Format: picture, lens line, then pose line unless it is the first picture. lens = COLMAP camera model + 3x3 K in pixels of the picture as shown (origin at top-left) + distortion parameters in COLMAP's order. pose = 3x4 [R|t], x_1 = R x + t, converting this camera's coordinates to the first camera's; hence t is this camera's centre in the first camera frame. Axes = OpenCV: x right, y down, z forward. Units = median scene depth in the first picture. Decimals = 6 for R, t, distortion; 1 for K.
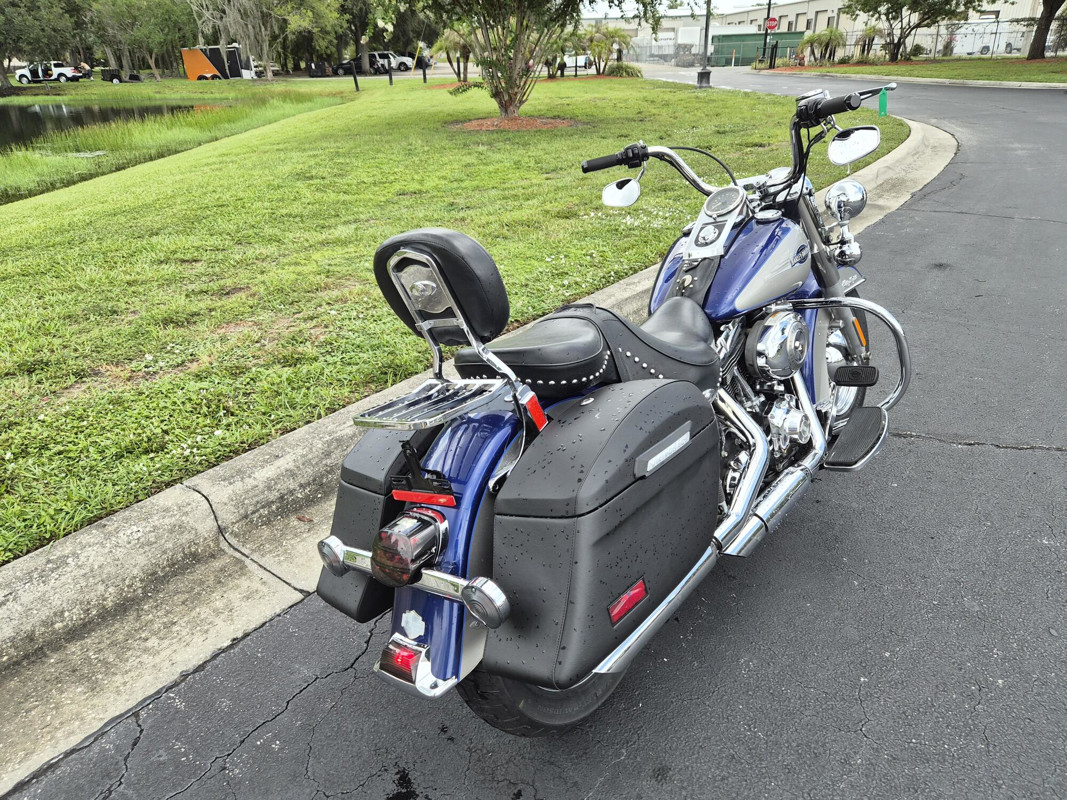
lens RADIAL K [[718.5, 0, 520.8], [0, 718.5, 397.9], [0, 0, 1]] dist [0.051320, -0.042698]
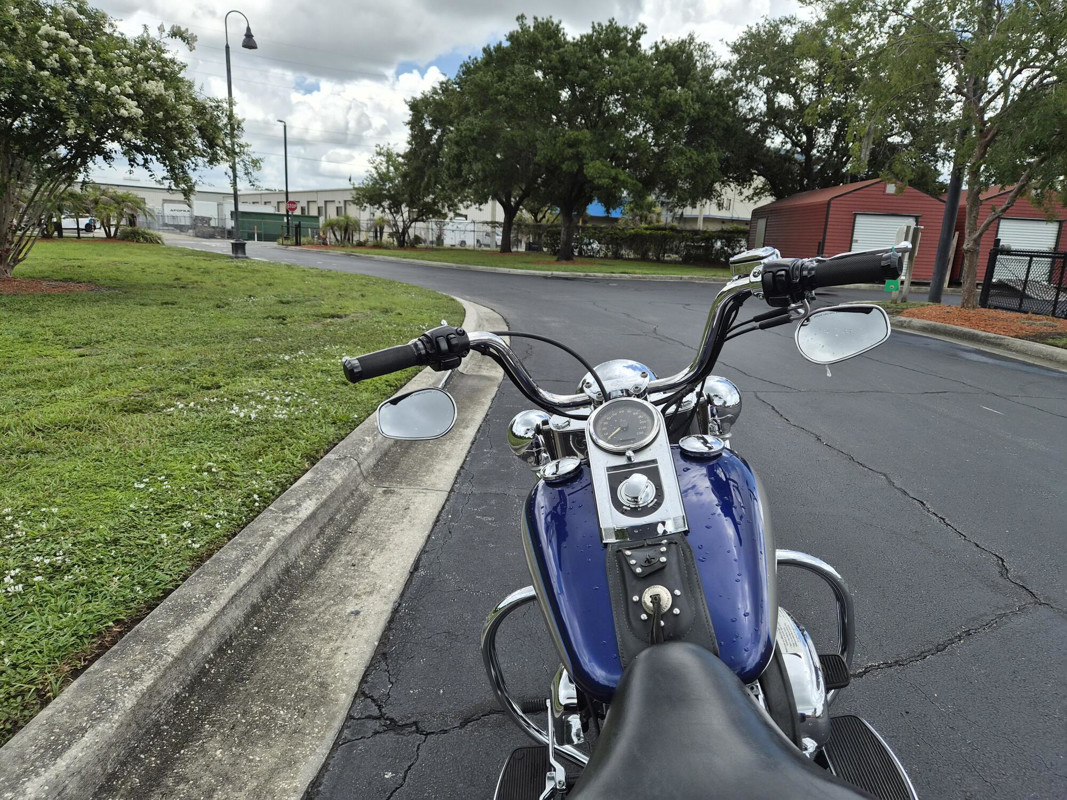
lens RADIAL K [[718.5, 0, 521.9], [0, 718.5, 402.2], [0, 0, 1]] dist [0.051320, -0.042698]
pose [[0.816505, -0.064372, 0.573739, -0.013908], [0.184427, 0.970778, -0.153545, -0.028603], [-0.547089, 0.231183, 0.804517, 0.077385]]
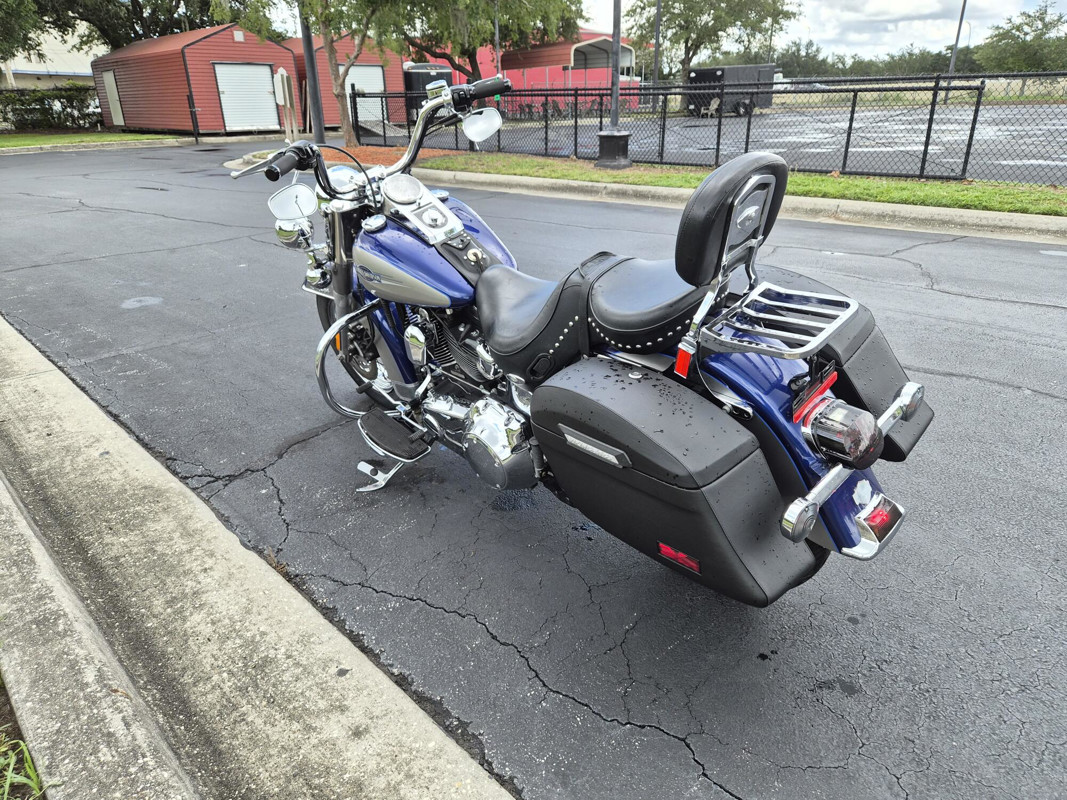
lens RADIAL K [[718.5, 0, 533.3], [0, 718.5, 398.1], [0, 0, 1]] dist [0.051320, -0.042698]
pose [[0.132871, -0.354913, 0.925409, -0.097492], [0.443038, 0.856483, 0.264867, -0.027267], [-0.886602, 0.374799, 0.271042, 0.088184]]
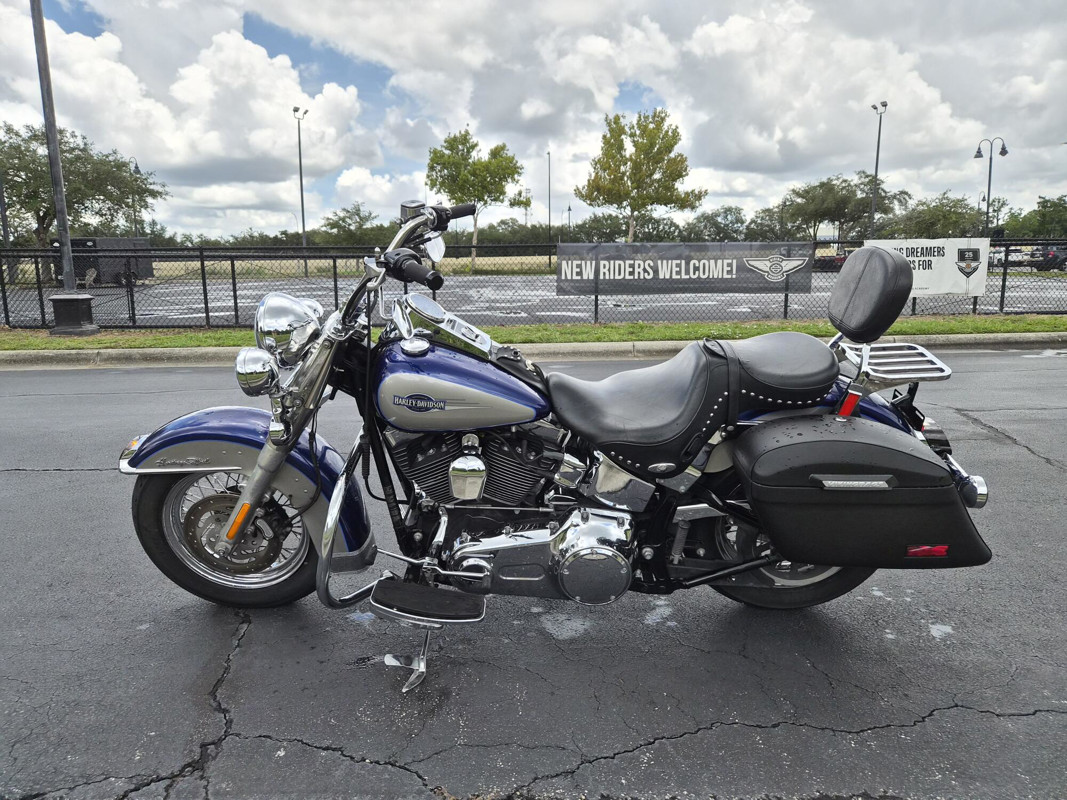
lens RADIAL K [[718.5, 0, 523.7], [0, 718.5, 393.5], [0, 0, 1]] dist [0.051320, -0.042698]
pose [[-0.619190, -0.104074, 0.778313, -0.066405], [0.367009, 0.837899, 0.404017, -0.065643], [-0.694196, 0.535812, -0.480623, 0.184502]]
